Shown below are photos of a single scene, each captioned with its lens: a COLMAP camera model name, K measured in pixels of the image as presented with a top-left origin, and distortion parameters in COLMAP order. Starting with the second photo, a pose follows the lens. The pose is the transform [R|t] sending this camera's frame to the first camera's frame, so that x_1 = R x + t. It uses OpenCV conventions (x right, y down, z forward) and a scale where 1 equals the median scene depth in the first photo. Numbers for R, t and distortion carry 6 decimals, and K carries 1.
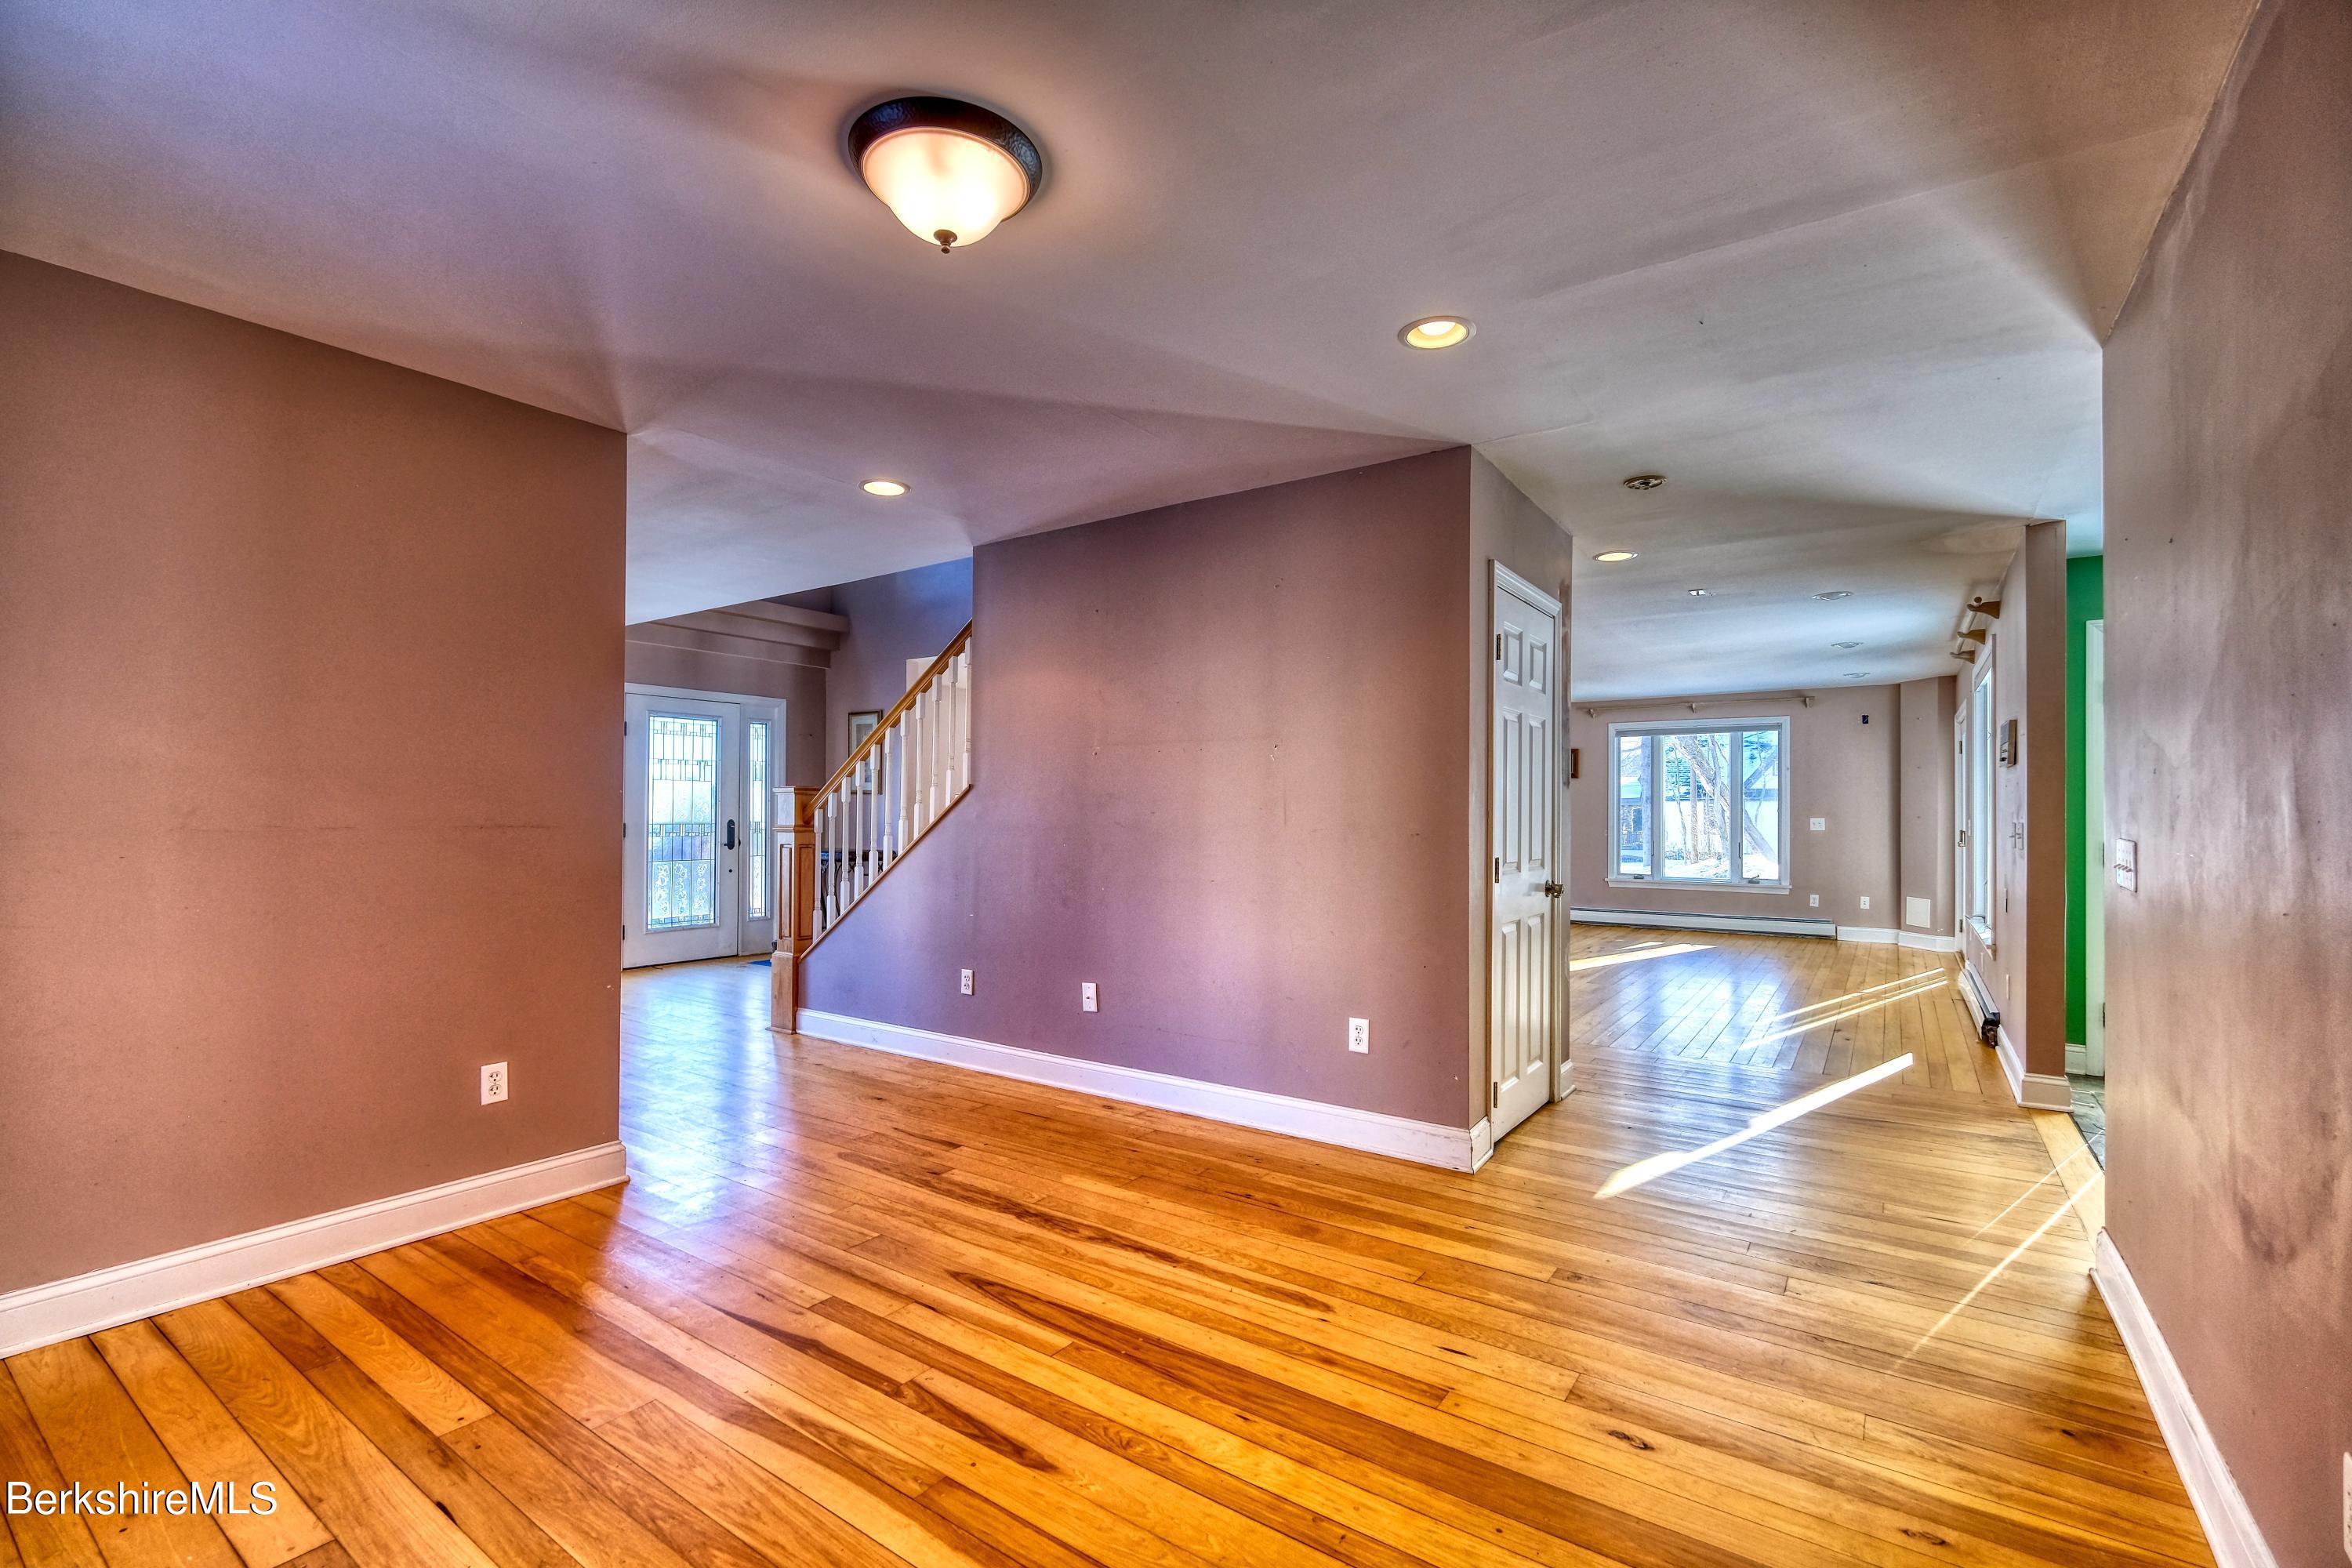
lens RADIAL K [[1026.8, 0, 1172.0], [0, 1026.8, 795.1], [0, 0, 1]] dist [-0.000731, 0.000201]
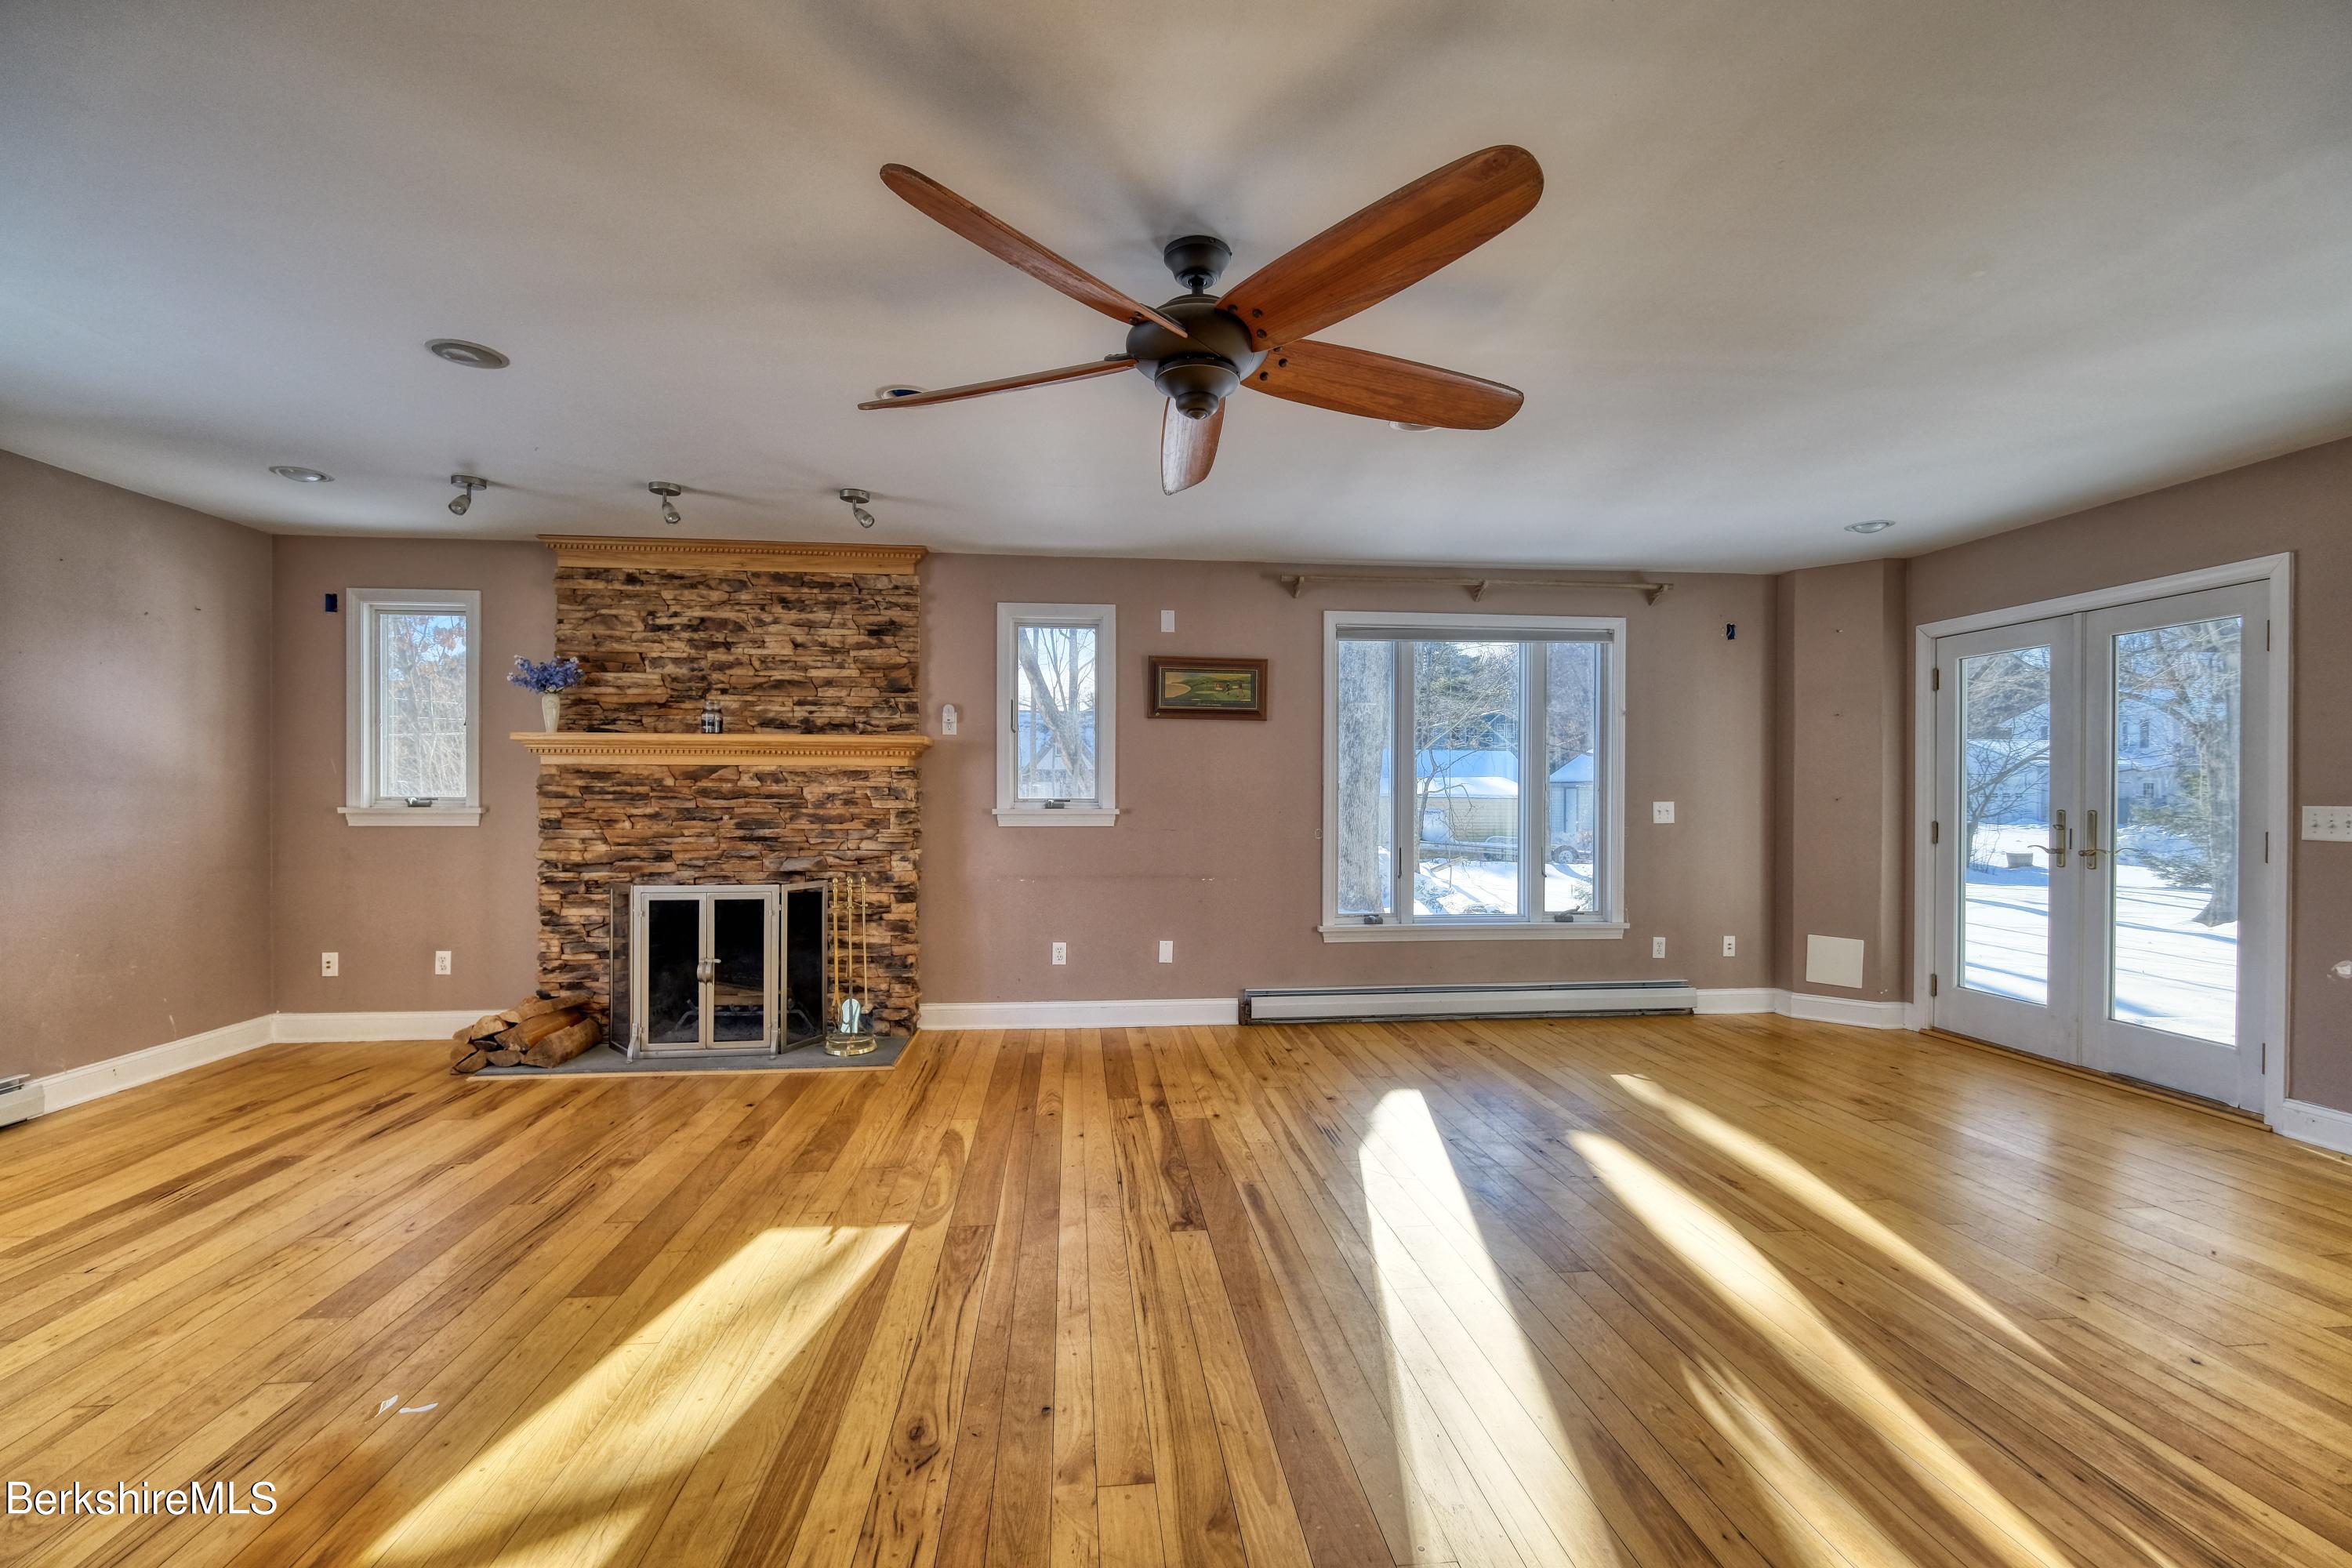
lens RADIAL K [[1026.8, 0, 1179.6], [0, 1026.8, 801.5], [0, 0, 1]] dist [-0.000731, 0.000201]
pose [[0.747694, -0.009122, 0.663981, 0.060138], [-0.009712, 0.999649, 0.024669, 0.012324], [-0.663973, -0.024893, 0.747342, 0.845413]]
